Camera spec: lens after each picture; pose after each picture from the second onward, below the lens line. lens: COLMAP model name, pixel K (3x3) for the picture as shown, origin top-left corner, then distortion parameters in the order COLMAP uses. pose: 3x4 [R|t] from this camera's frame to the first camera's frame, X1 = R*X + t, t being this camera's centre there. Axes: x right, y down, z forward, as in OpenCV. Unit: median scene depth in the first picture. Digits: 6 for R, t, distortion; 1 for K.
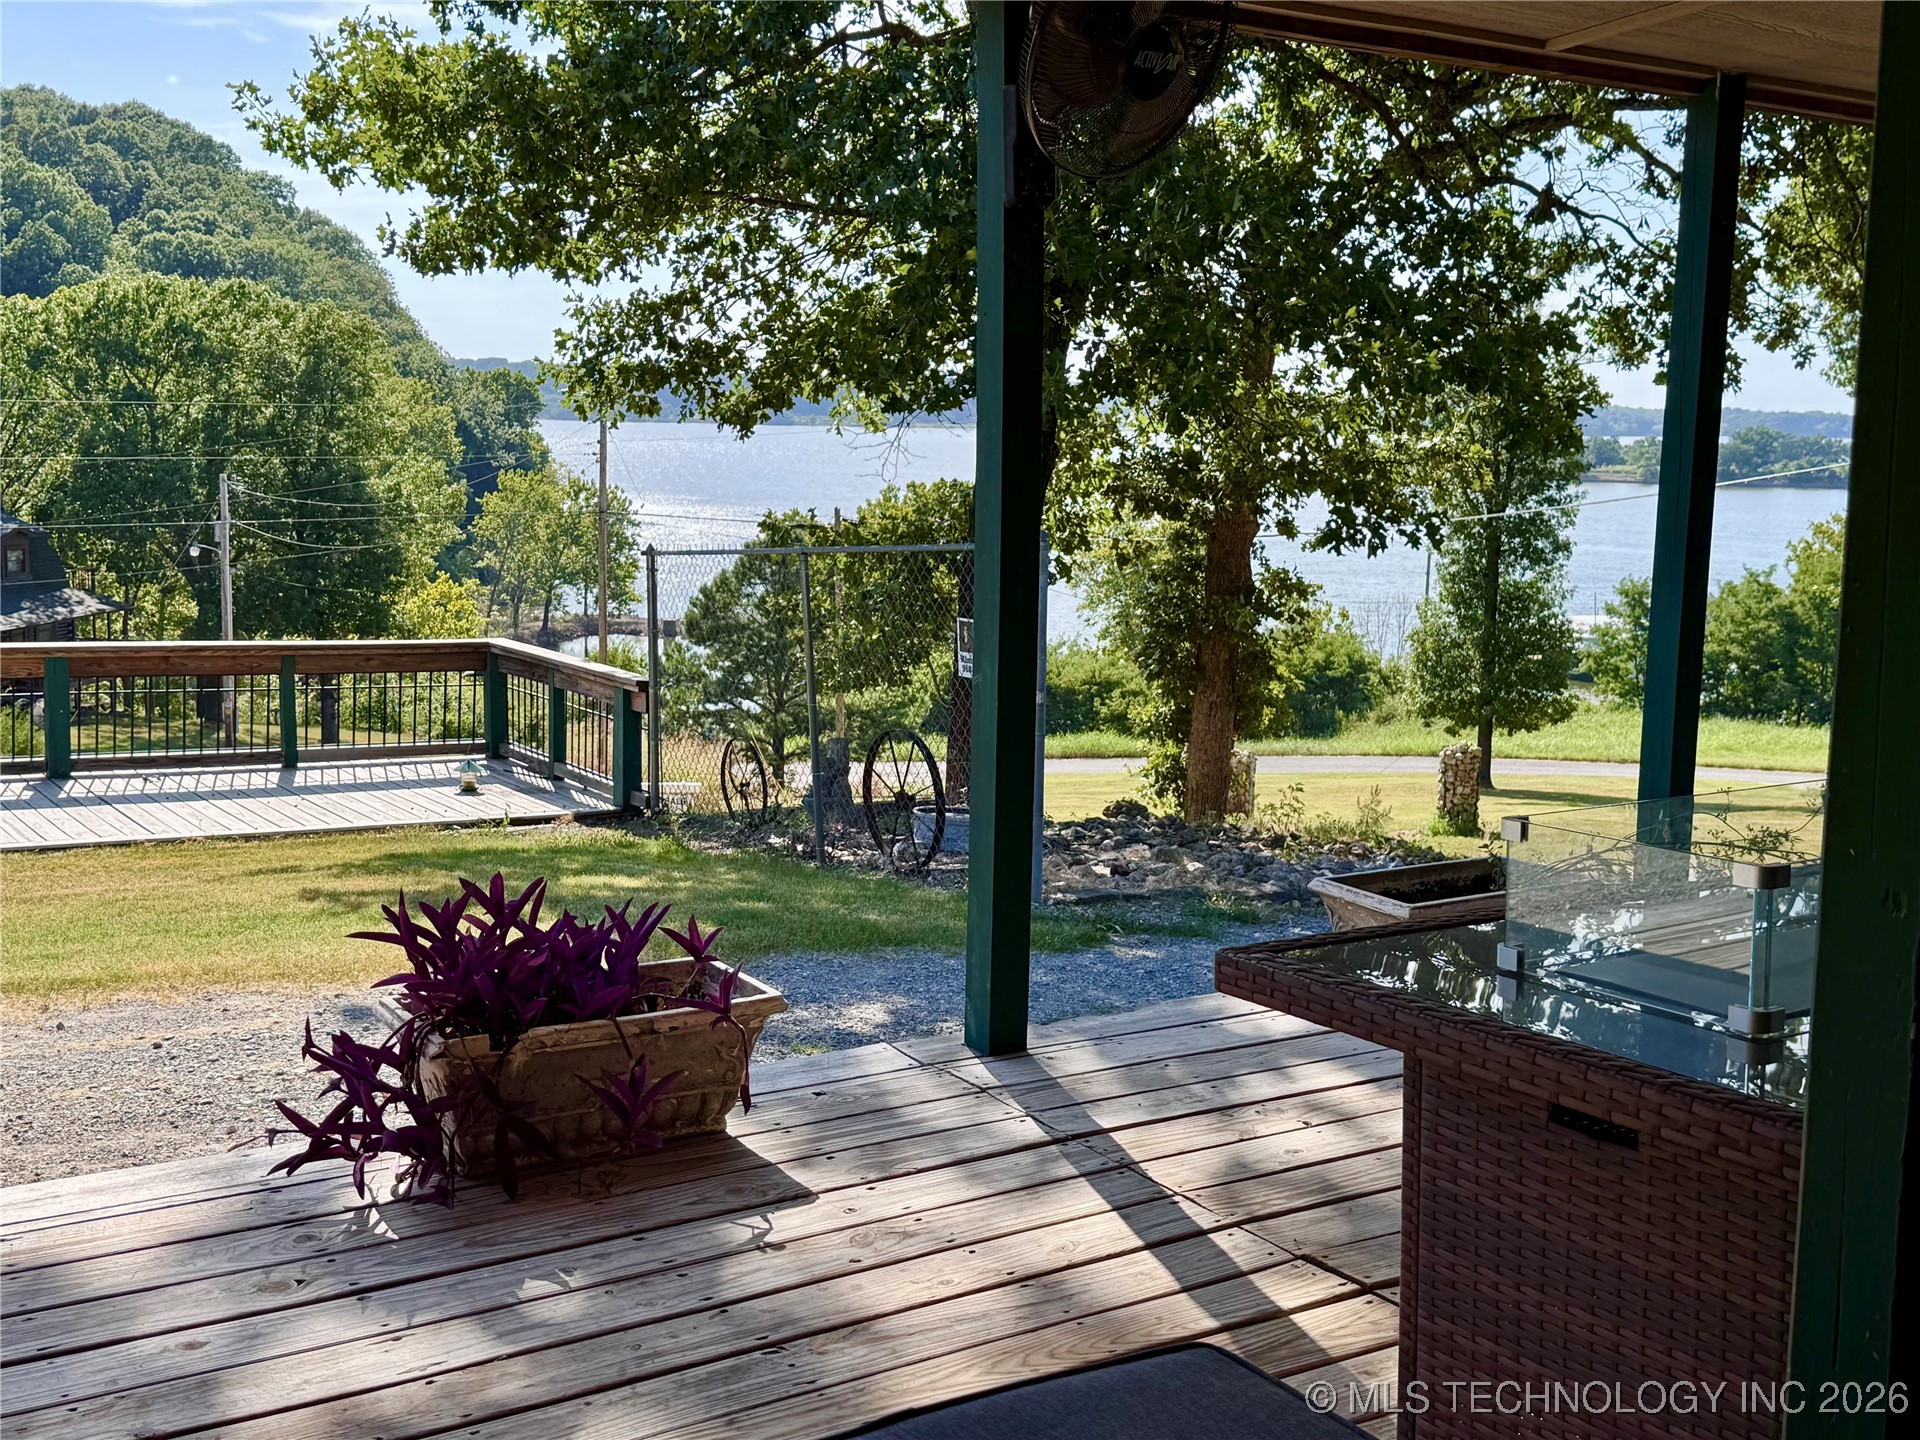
lens RADIAL K [[2137.8, 0, 960.0], [0, 2137.8, 720.0], [0, 0, 1]] dist [0.213368, -0.464281]
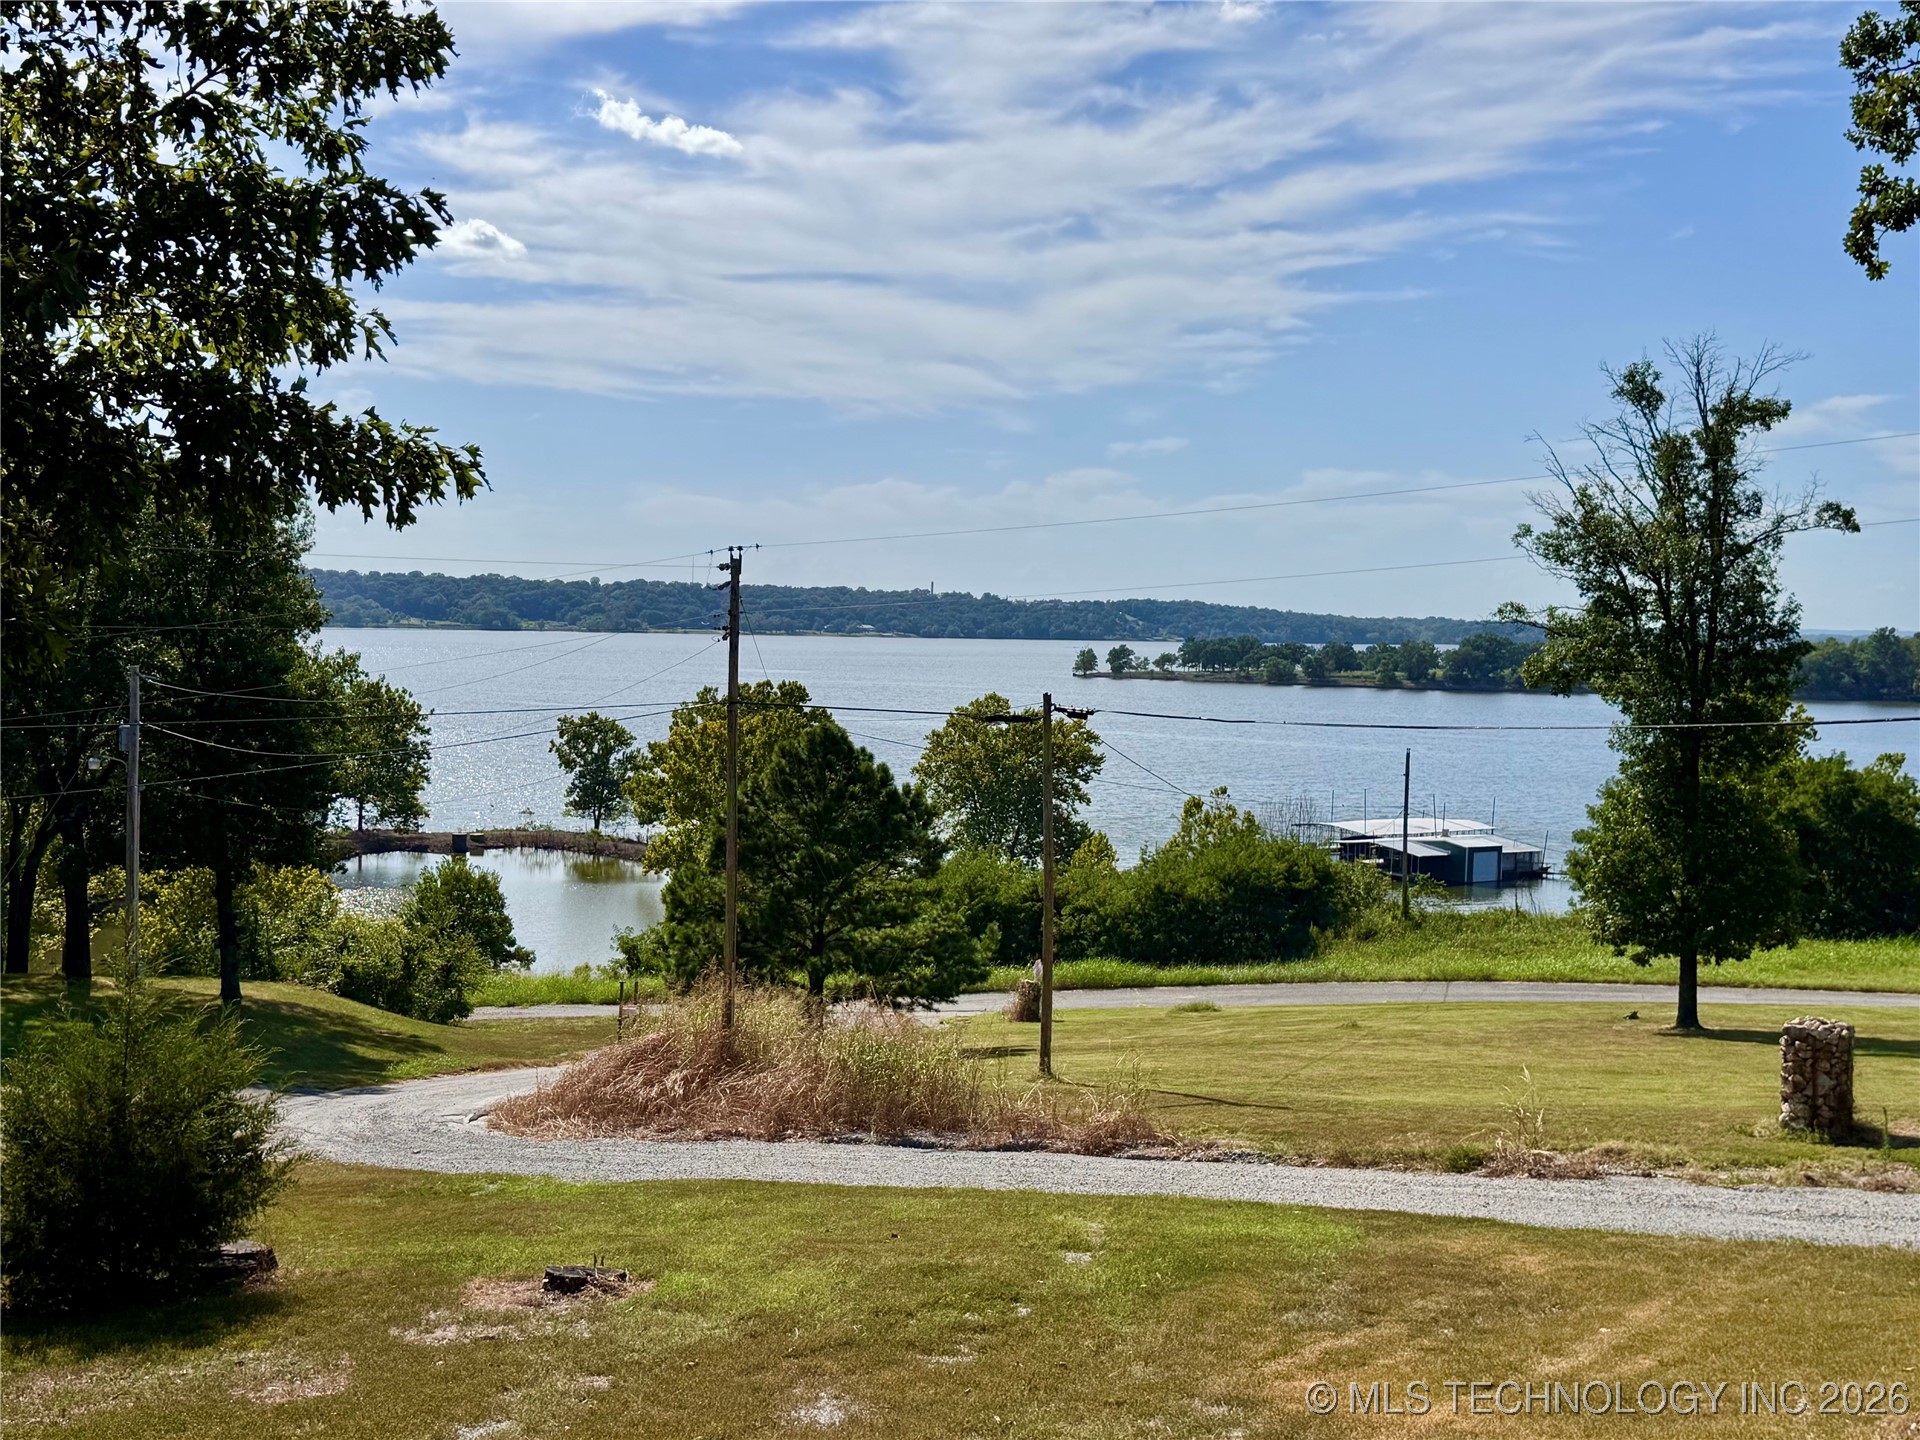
lens RADIAL K [[2163.6, 0, 960.0], [0, 2163.6, 720.0], [0, 0, 1]] dist [0.181853, -0.437916]
pose [[0.991966, -0.006431, 0.126338, -0.430783], [0.018429, 0.995399, -0.094029, -0.037878], [-0.125152, 0.095602, 0.987521, 0.528755]]
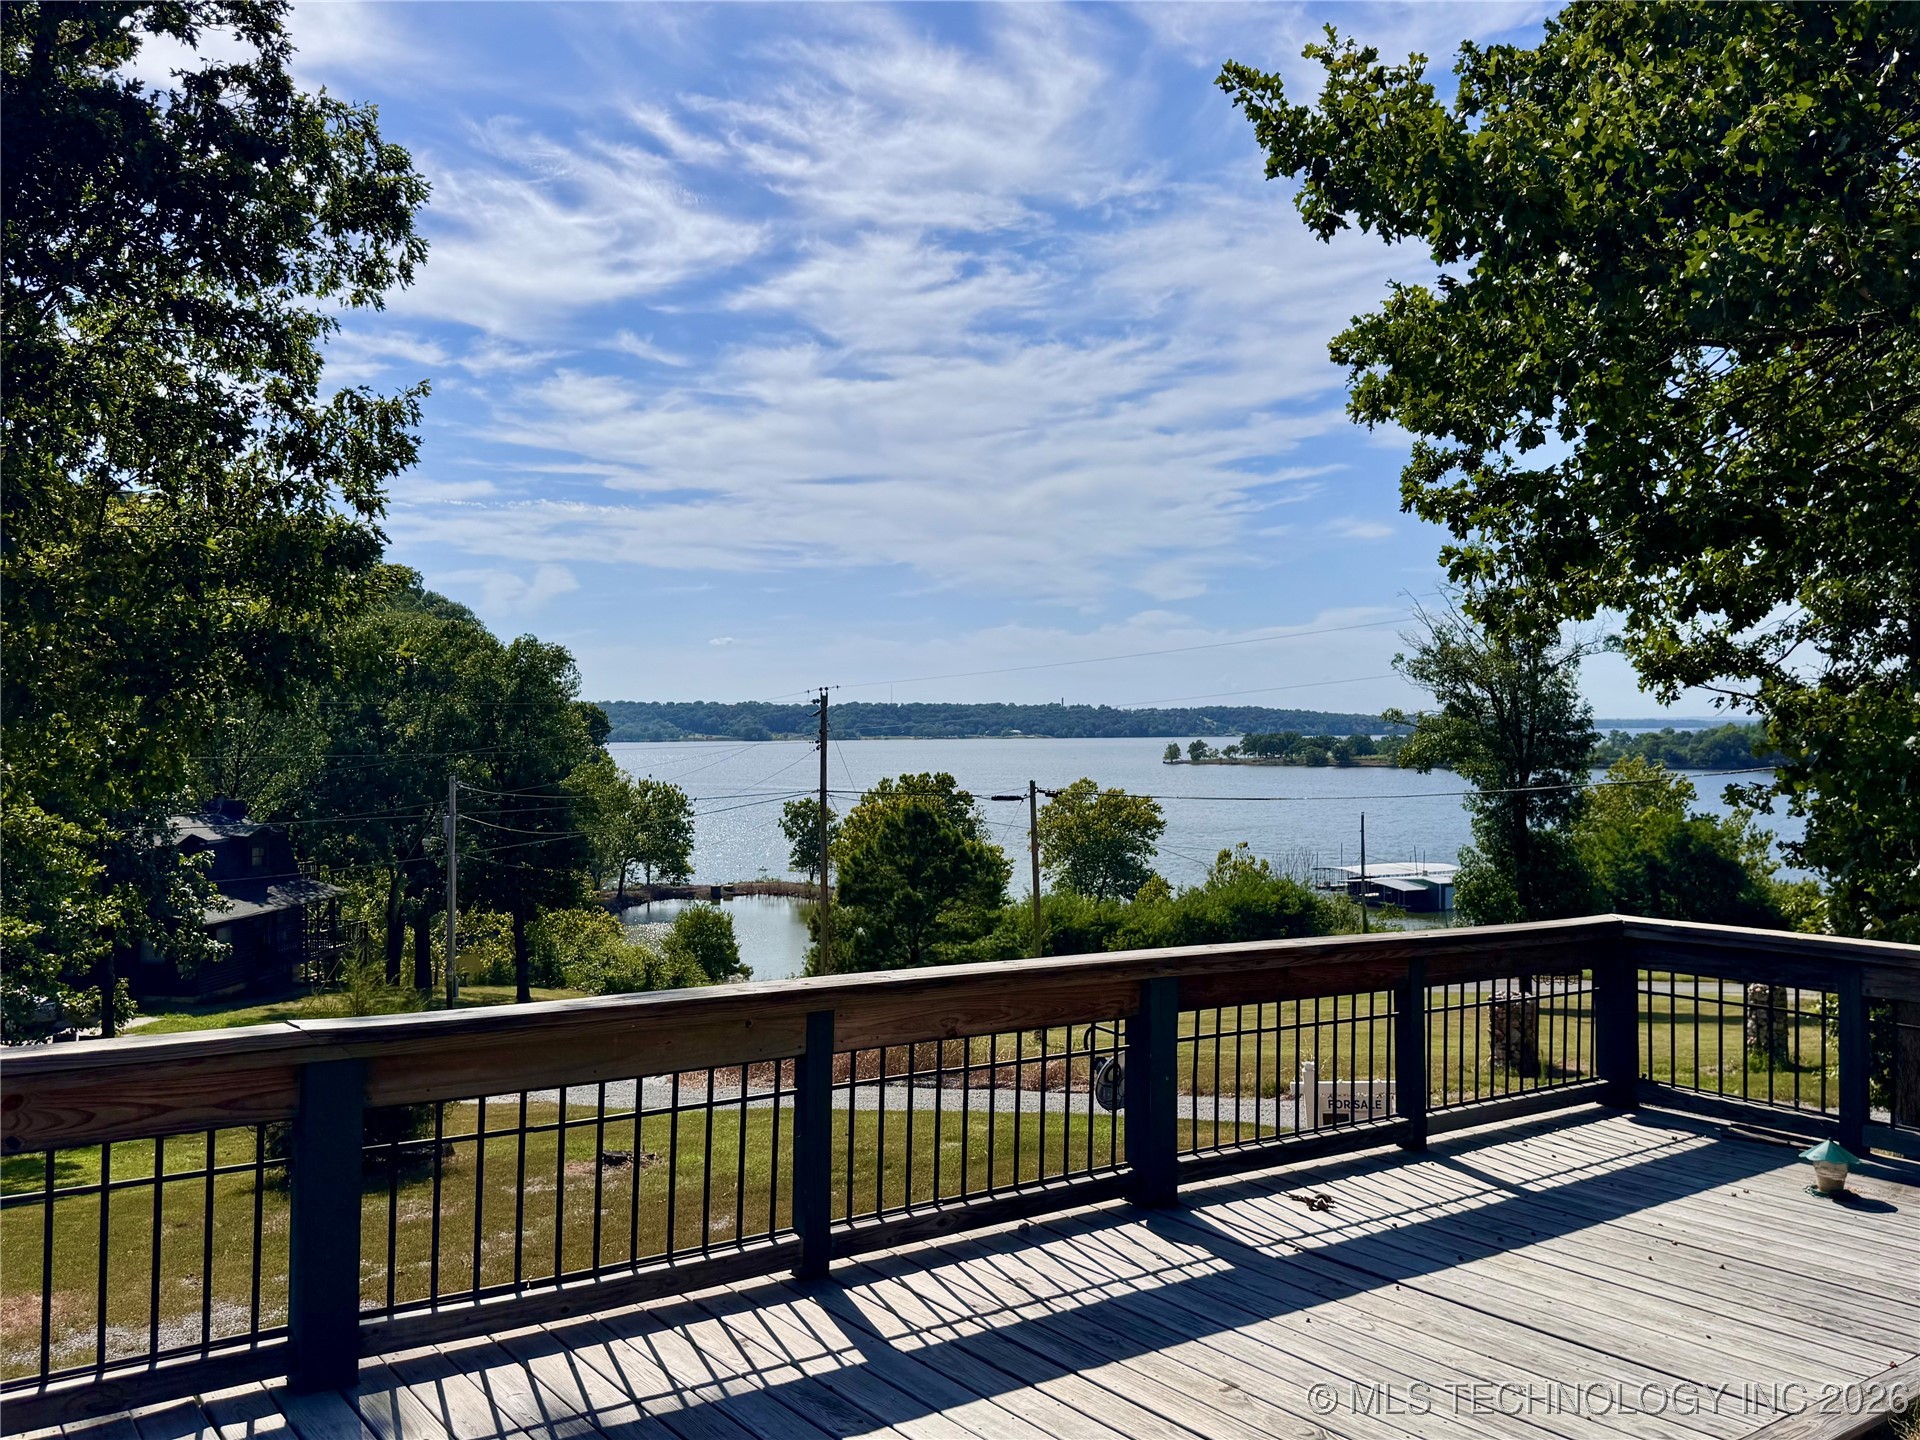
lens RADIAL K [[1562.3, 0, 973.2], [0, 1562.3, 717.6], [0, 0, 1]] dist [0.151264, -0.265759]
pose [[0.998145, -0.025799, 0.055150, -0.308188], [0.033673, 0.988567, -0.146975, -0.024058], [-0.050728, 0.148559, 0.987602, 0.386408]]
